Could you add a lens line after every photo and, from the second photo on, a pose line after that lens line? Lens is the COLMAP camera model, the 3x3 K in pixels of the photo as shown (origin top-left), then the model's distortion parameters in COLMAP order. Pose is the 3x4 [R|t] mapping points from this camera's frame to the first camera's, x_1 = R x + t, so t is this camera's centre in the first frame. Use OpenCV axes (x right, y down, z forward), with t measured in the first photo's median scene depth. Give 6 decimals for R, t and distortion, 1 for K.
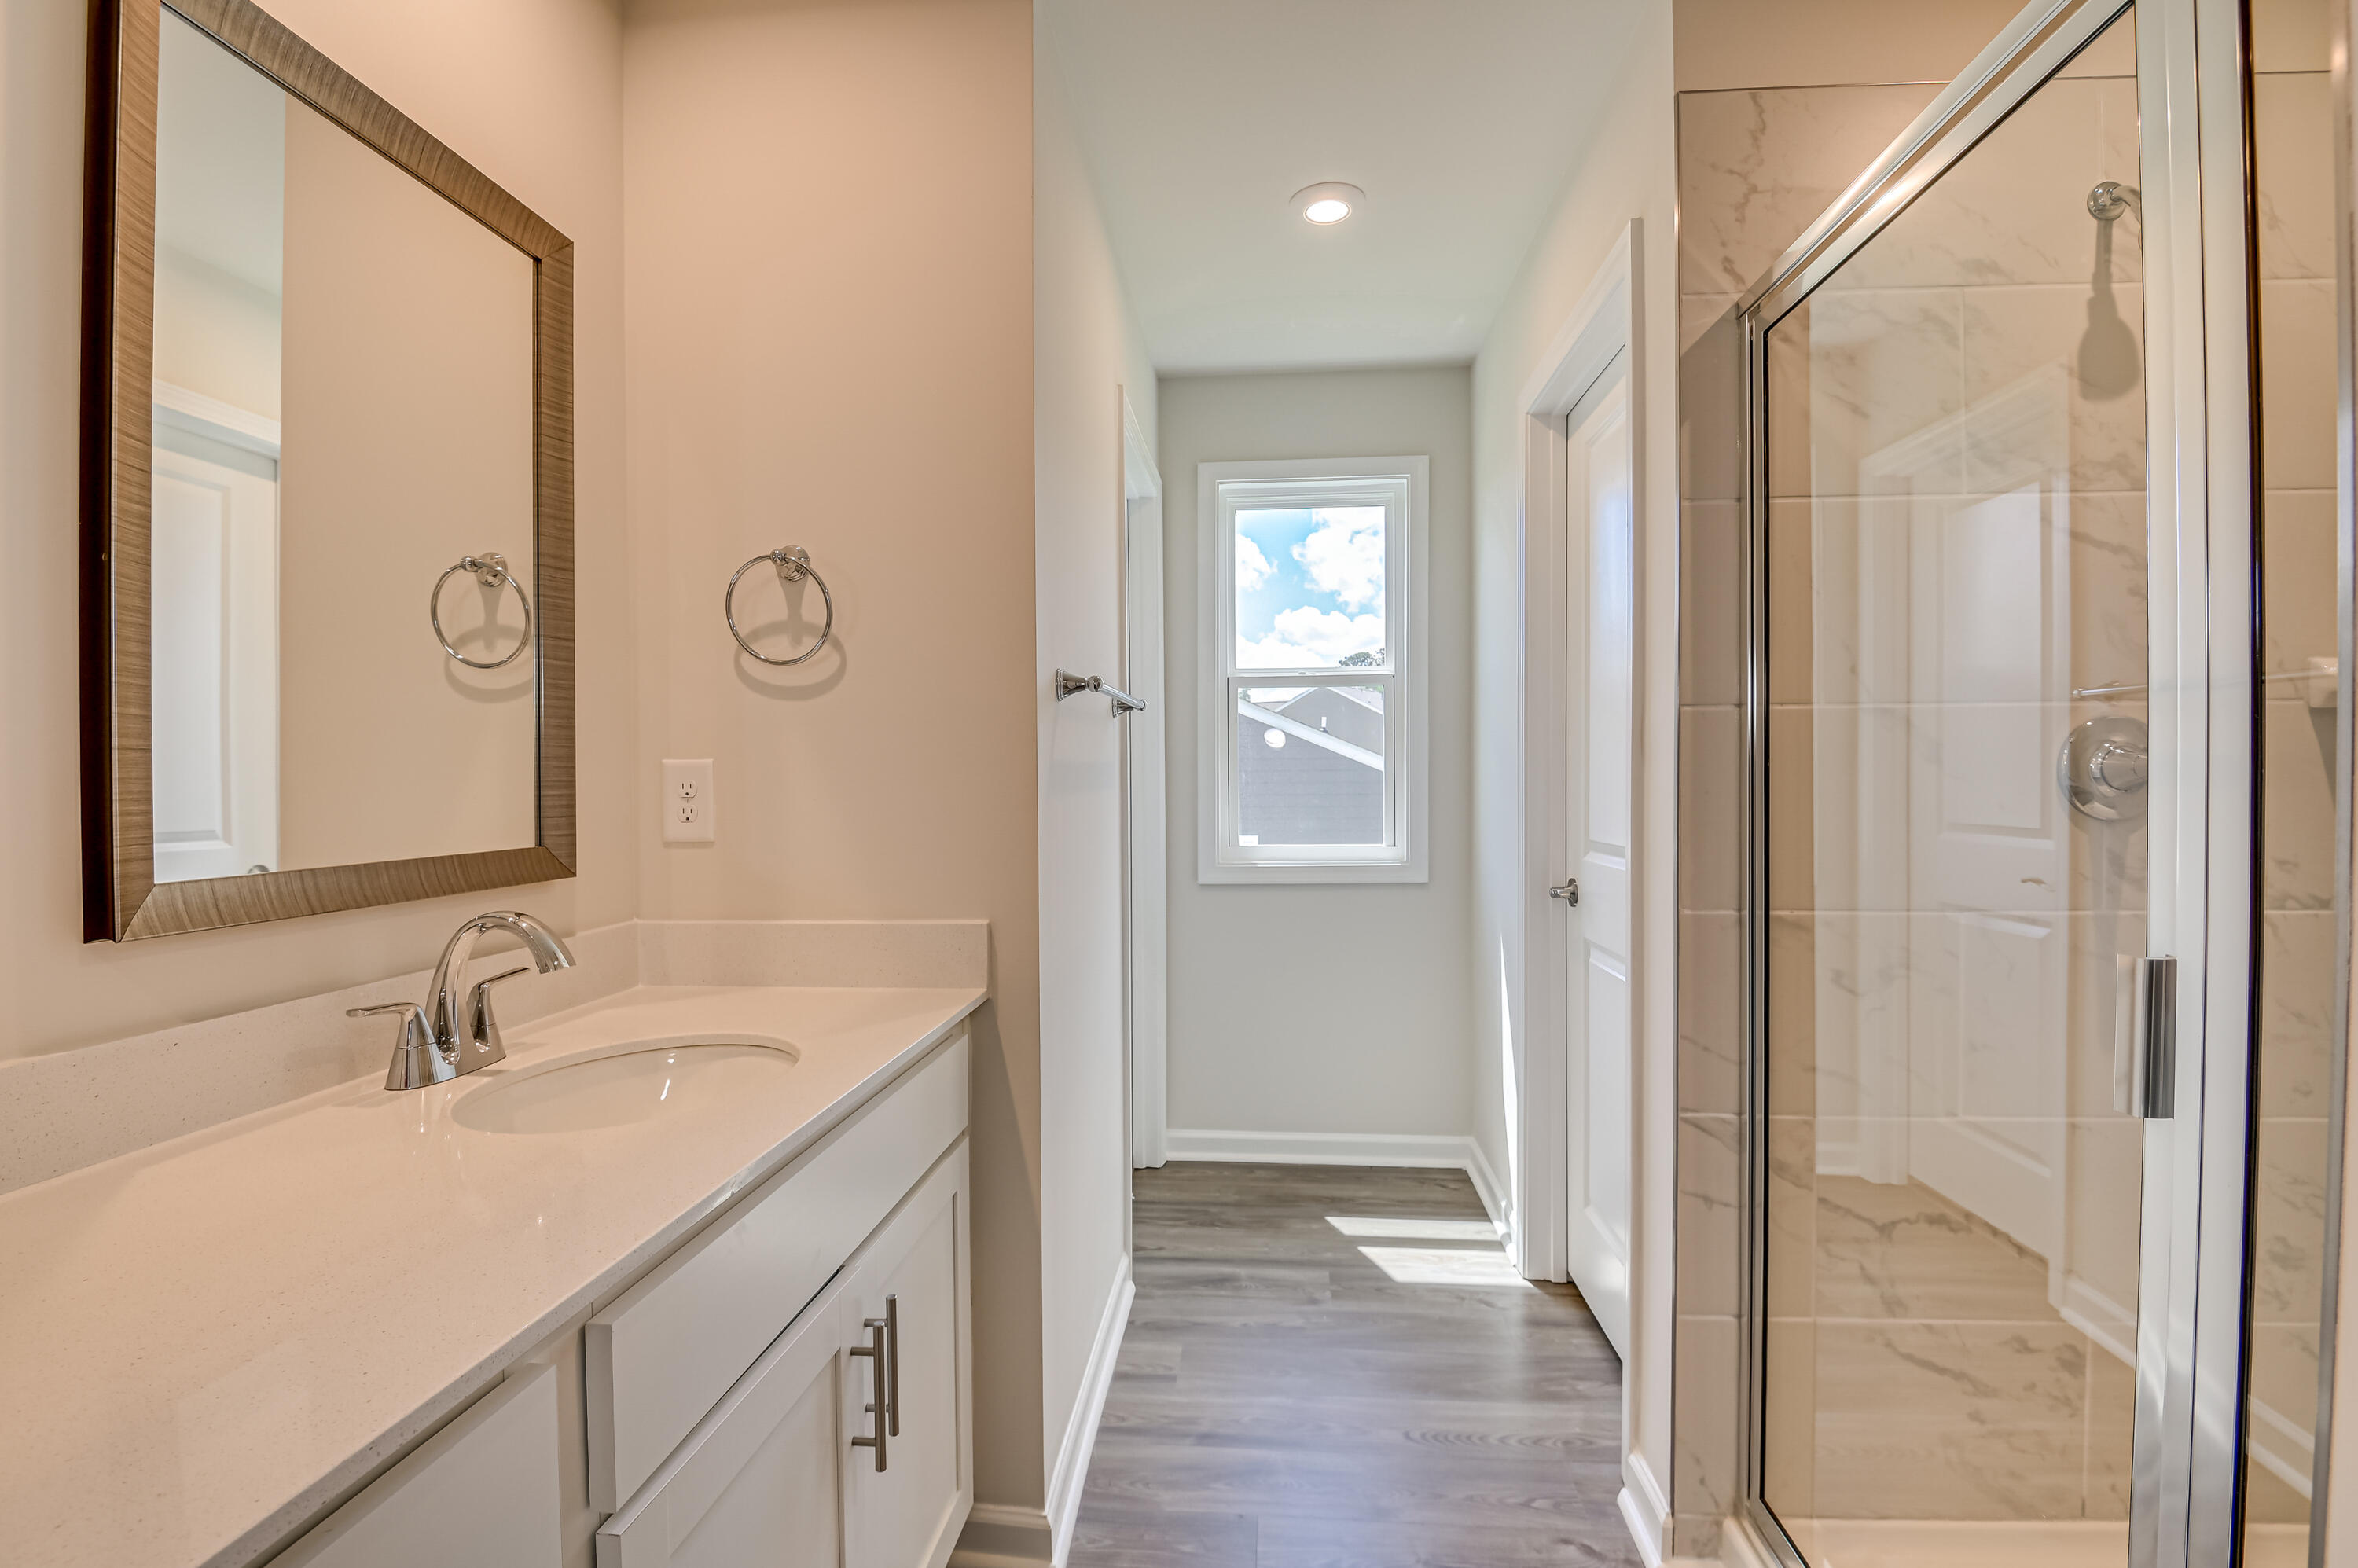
lens RADIAL K [[1105.5, 0, 1160.8], [0, 1105.5, 789.8], [0, 0, 1]] dist [-0.007325, -0.011224]
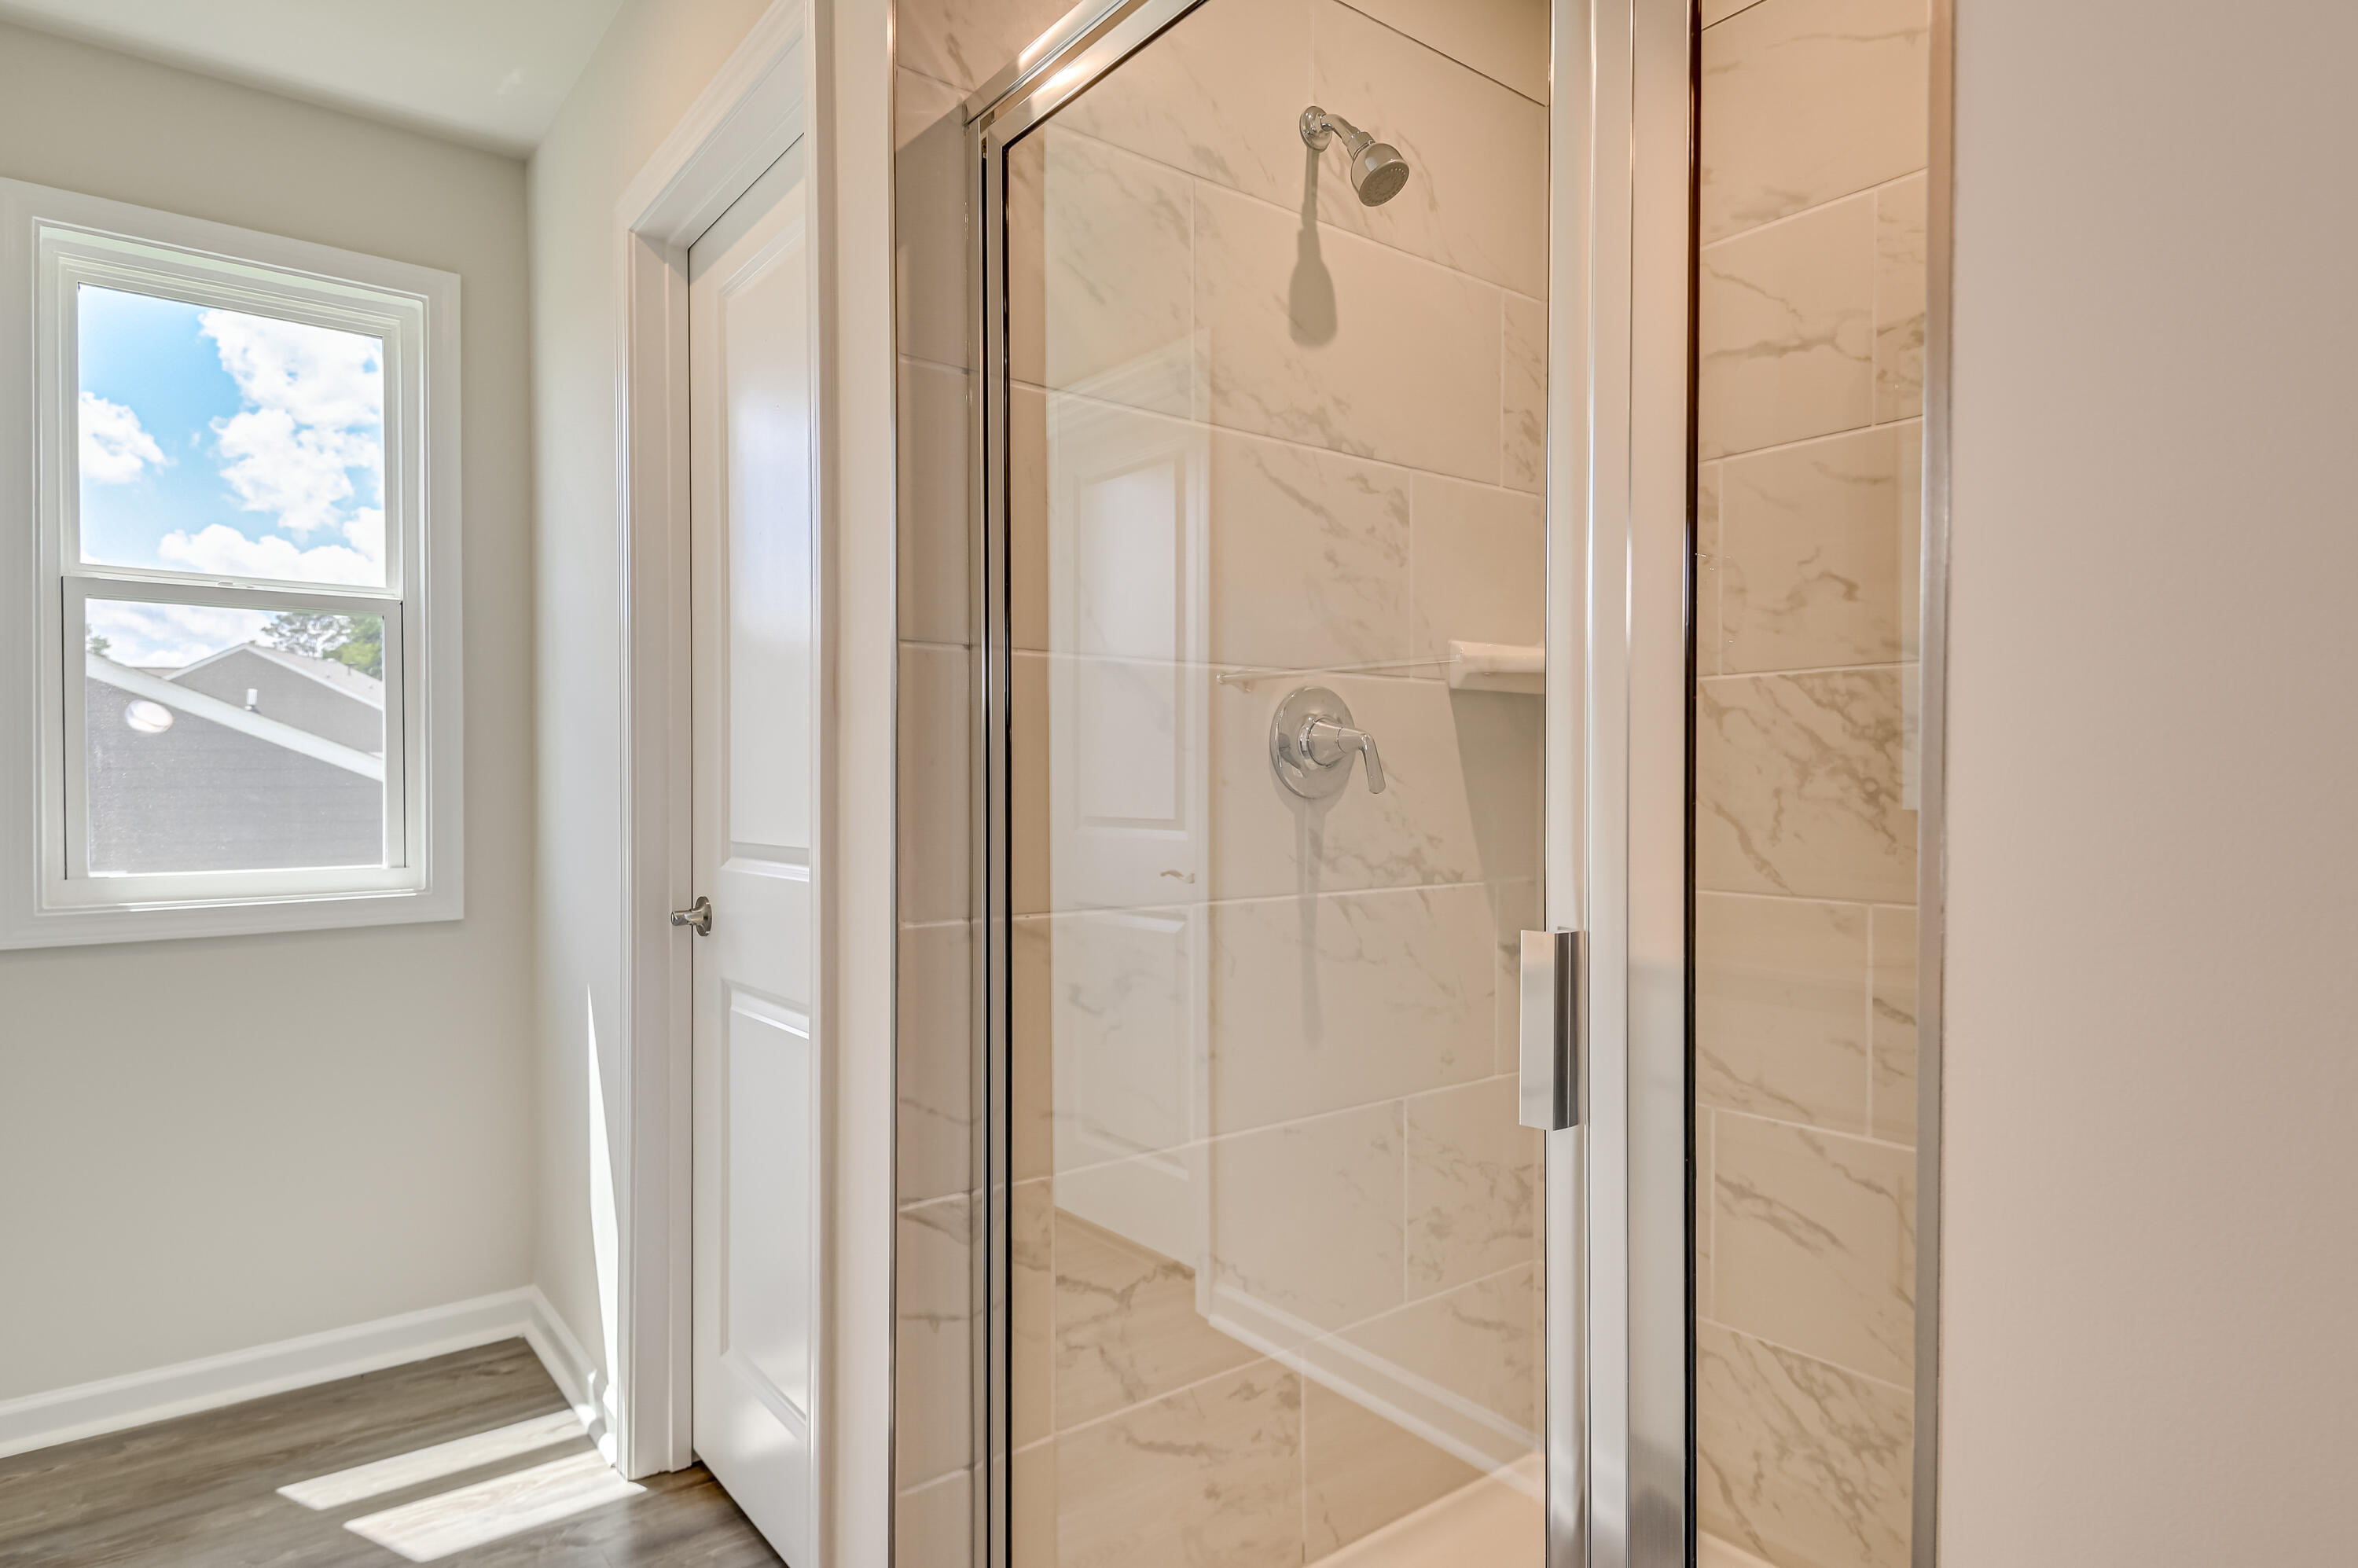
lens RADIAL K [[1310.5, 0, 1195.4], [0, 1310.5, 800.1], [0, 0, 1]] dist [0.035308, -0.021912]
pose [[0.720334, -0.002174, 0.693624, 0.015089], [0.003278, 0.999995, -0.000270, 0.028419], [-0.693620, 0.002468, 0.720337, 0.243706]]
